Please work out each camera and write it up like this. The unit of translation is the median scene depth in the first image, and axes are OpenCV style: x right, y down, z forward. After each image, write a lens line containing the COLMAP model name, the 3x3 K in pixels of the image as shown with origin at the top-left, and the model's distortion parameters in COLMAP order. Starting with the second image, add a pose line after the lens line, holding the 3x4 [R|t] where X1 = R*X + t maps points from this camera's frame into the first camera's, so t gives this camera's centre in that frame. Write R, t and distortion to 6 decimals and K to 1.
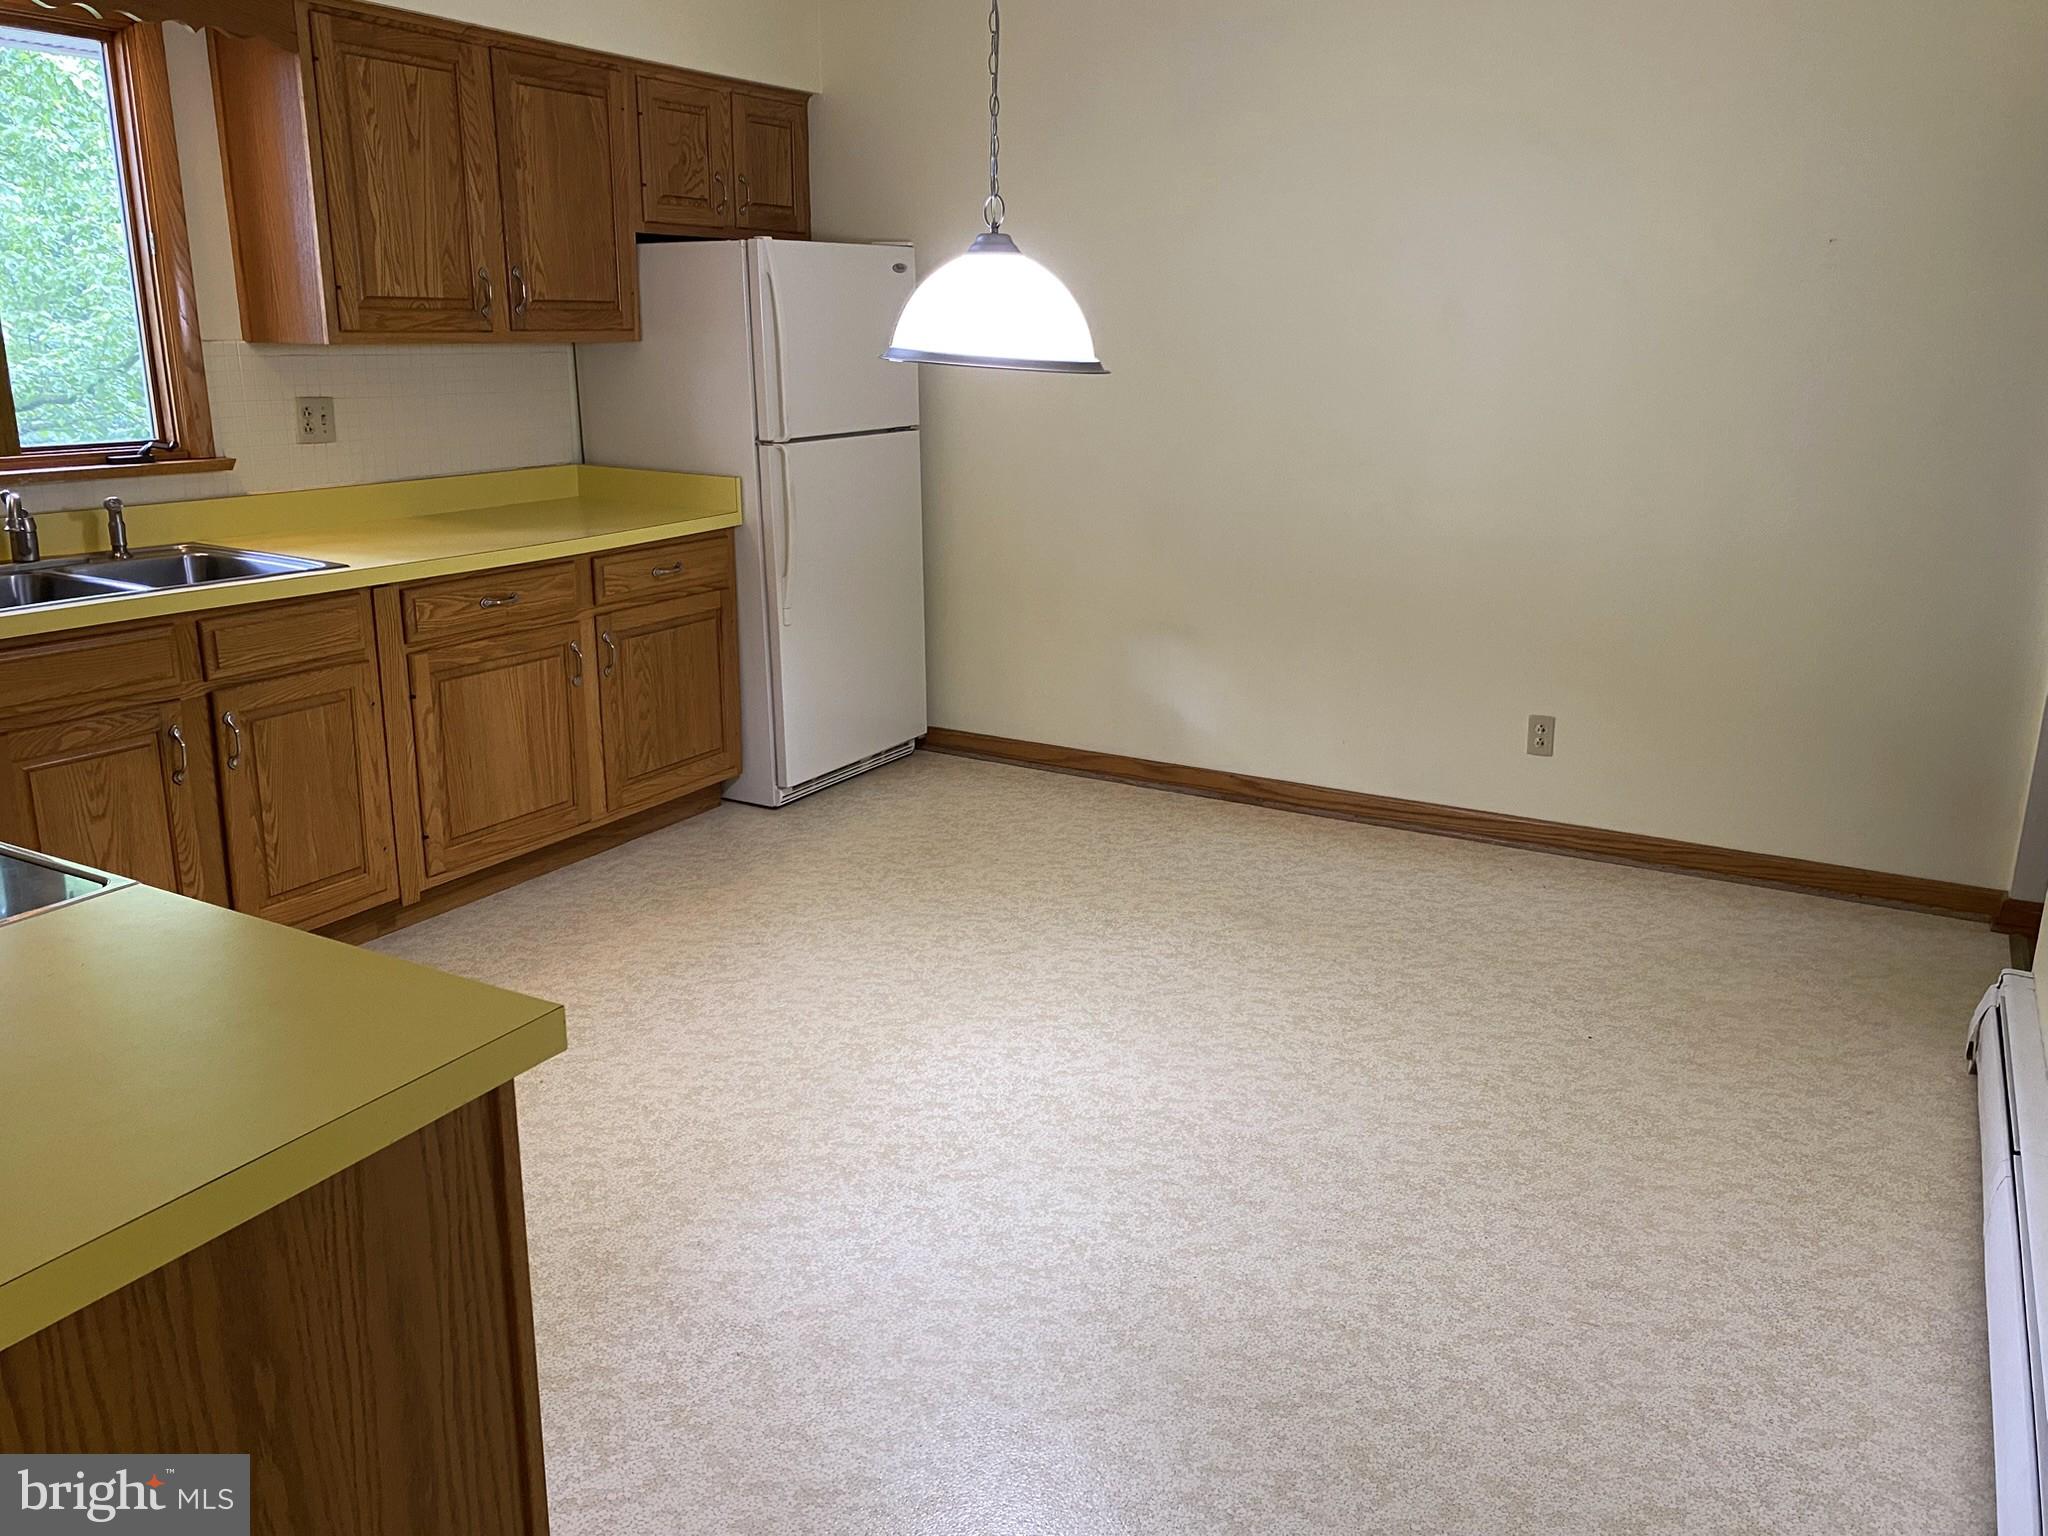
lens RADIAL K [[1580.6, 0, 1024.0], [0, 1580.6, 768.0], [0, 0, 1]] dist [0.014982, 0.002965]
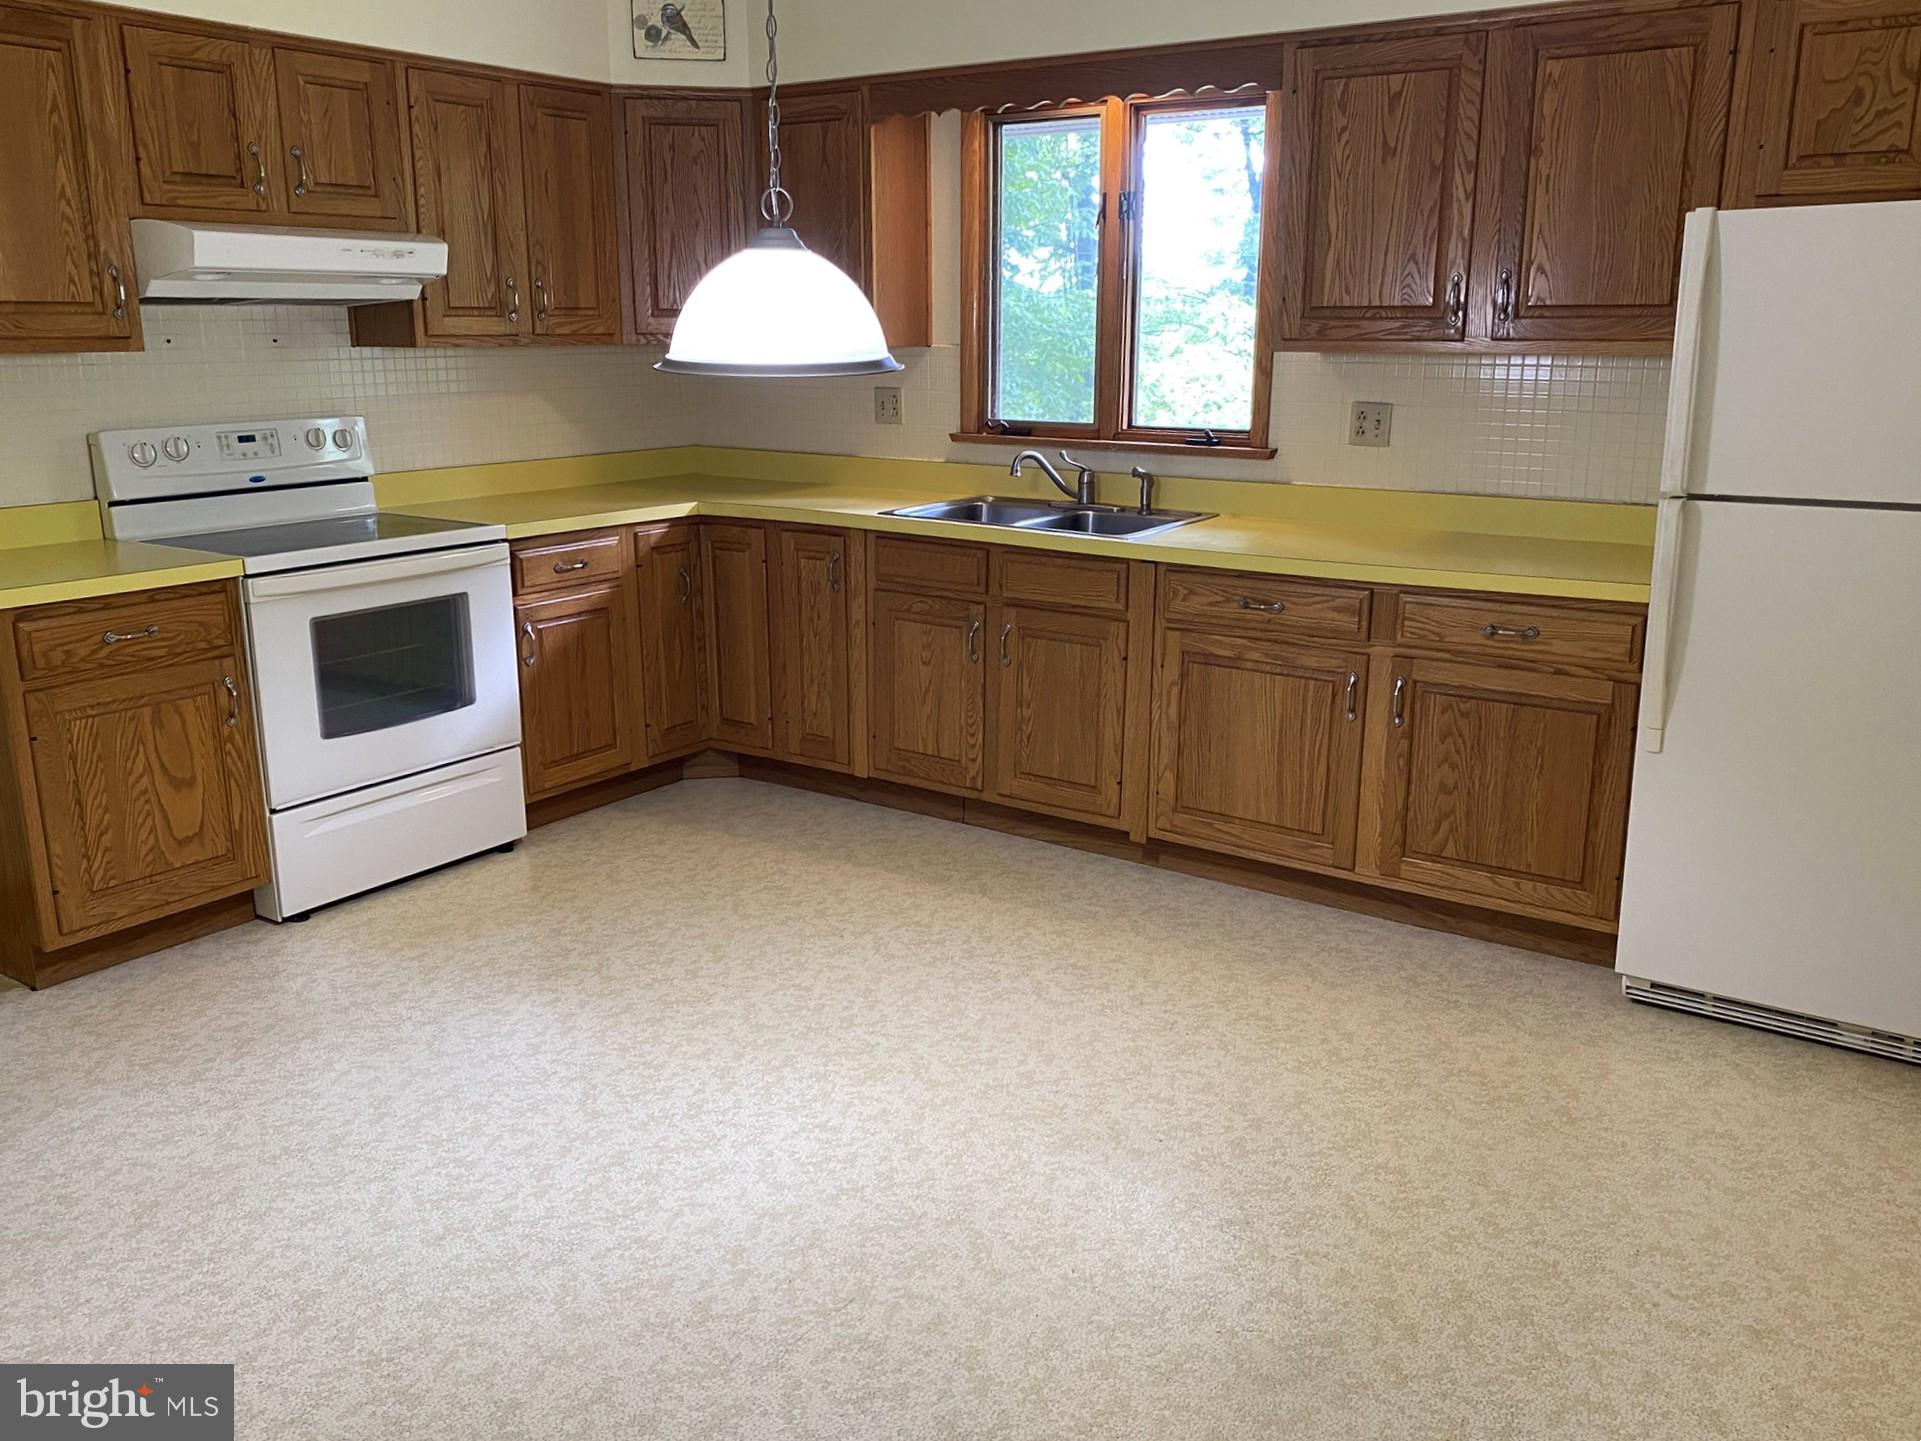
lens RADIAL K [[1569.1, 0, 960.5], [0, 1569.1, 720.5], [0, 0, 1]] dist [0.045666, -0.072895]
pose [[-0.100729, 0.233949, -0.967017, 0.679612], [-0.270743, 0.928834, 0.252913, -0.241149], [0.957367, 0.287289, -0.030221, 0.877914]]
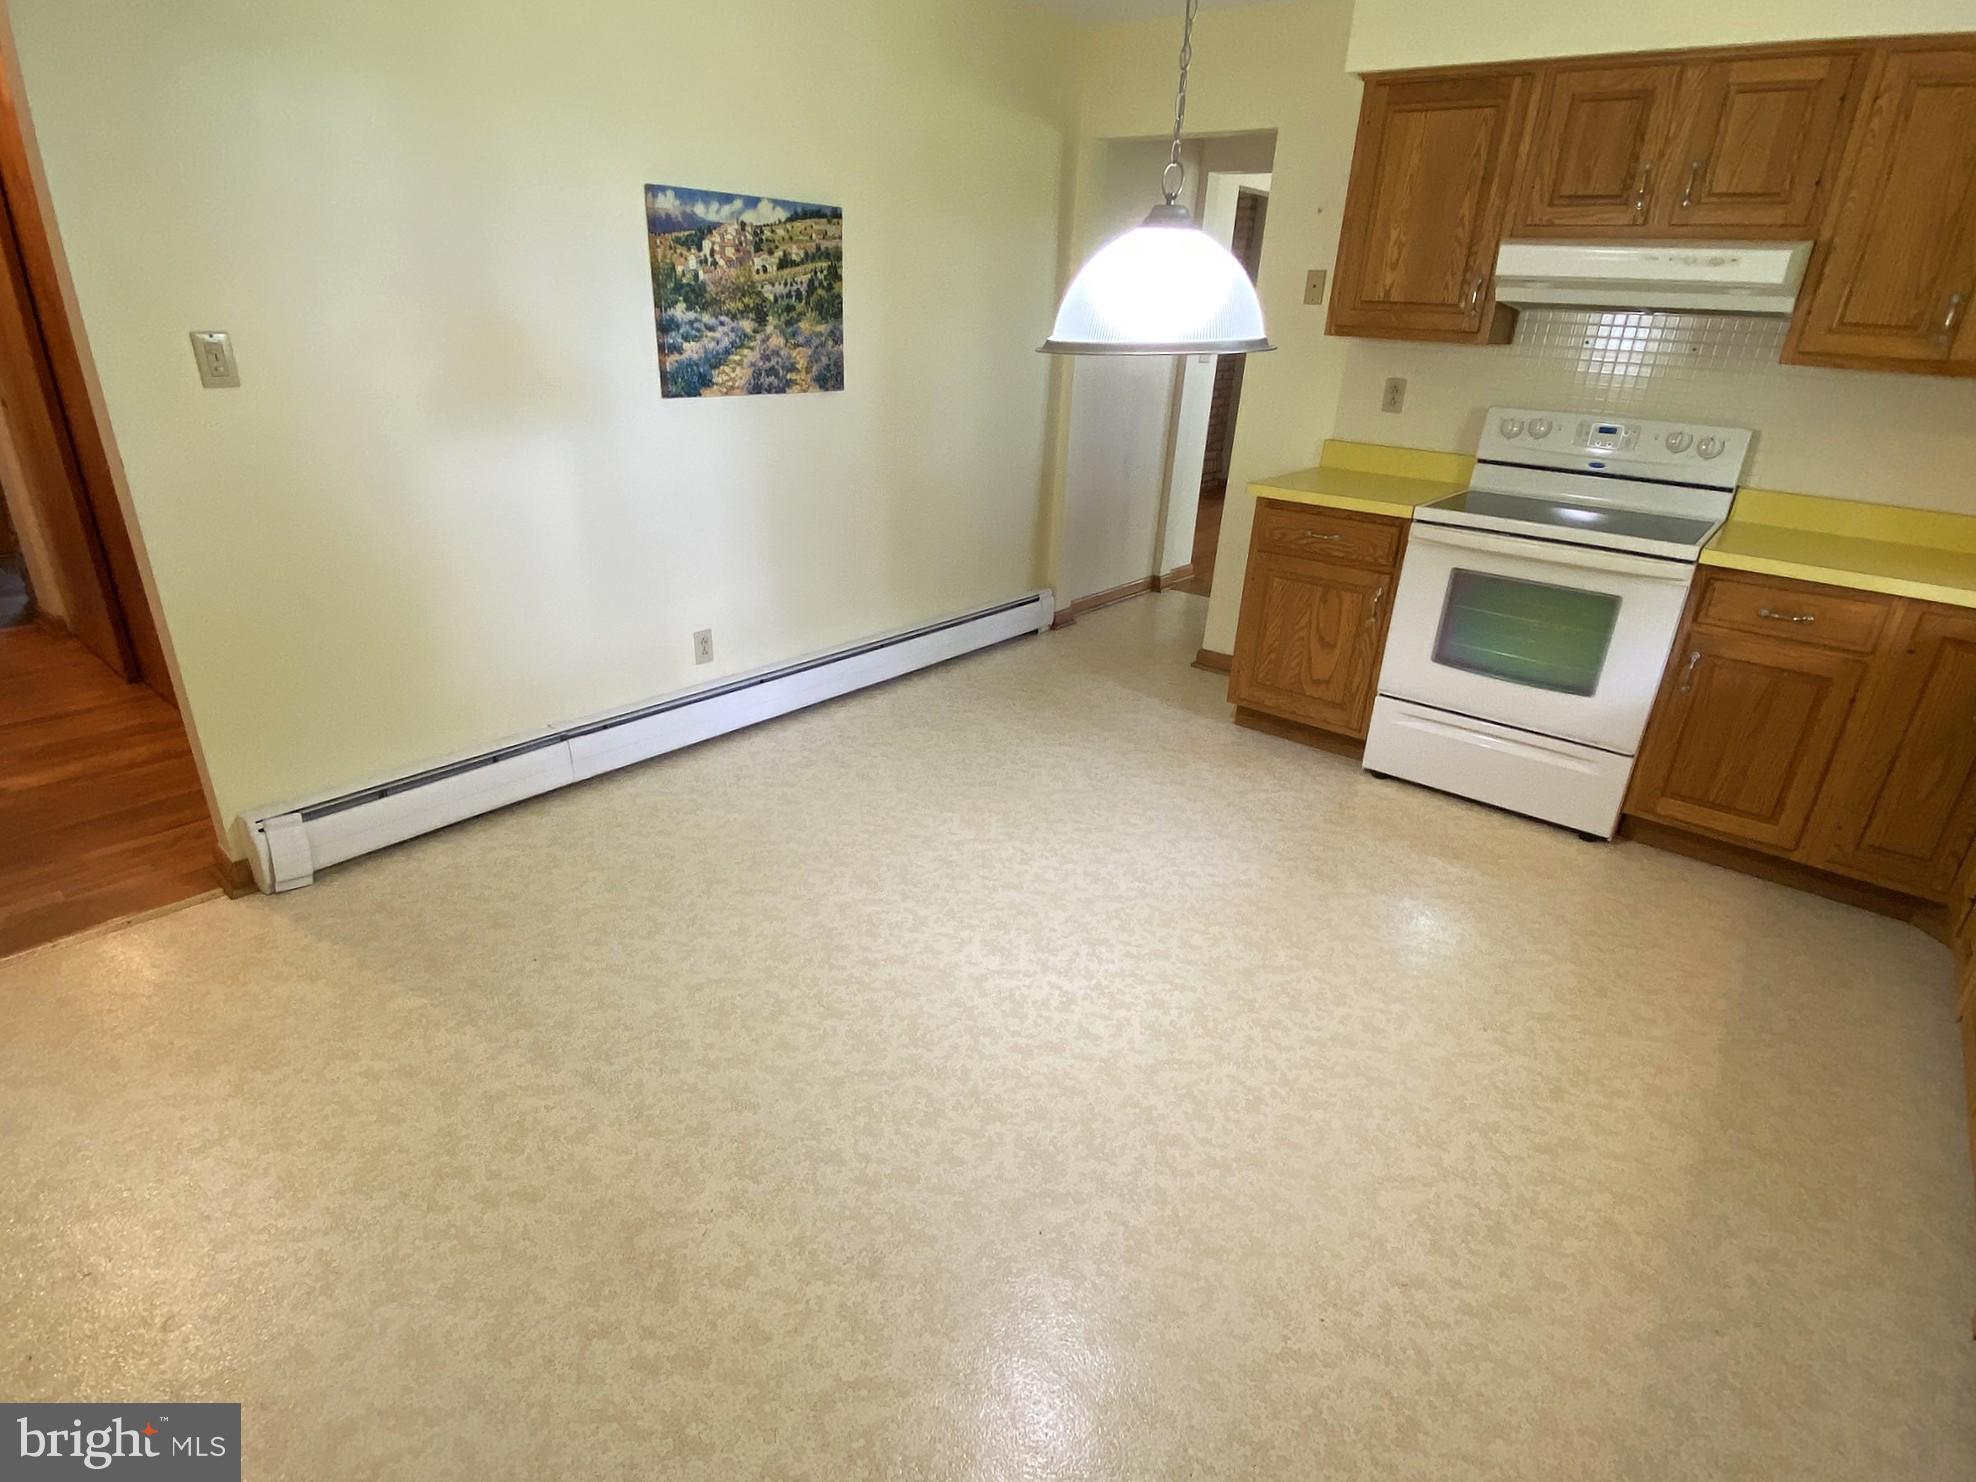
lens RADIAL K [[1013.9, 0, 988.0], [0, 1013.9, 741.0], [0, 0, 1]] dist [0.045115, -0.039572]
pose [[-0.982852, -0.118925, 0.140921, -0.026792], [-0.004222, 0.778546, 0.627574, -0.343806], [-0.184348, 0.616217, -0.765697, 1.221605]]
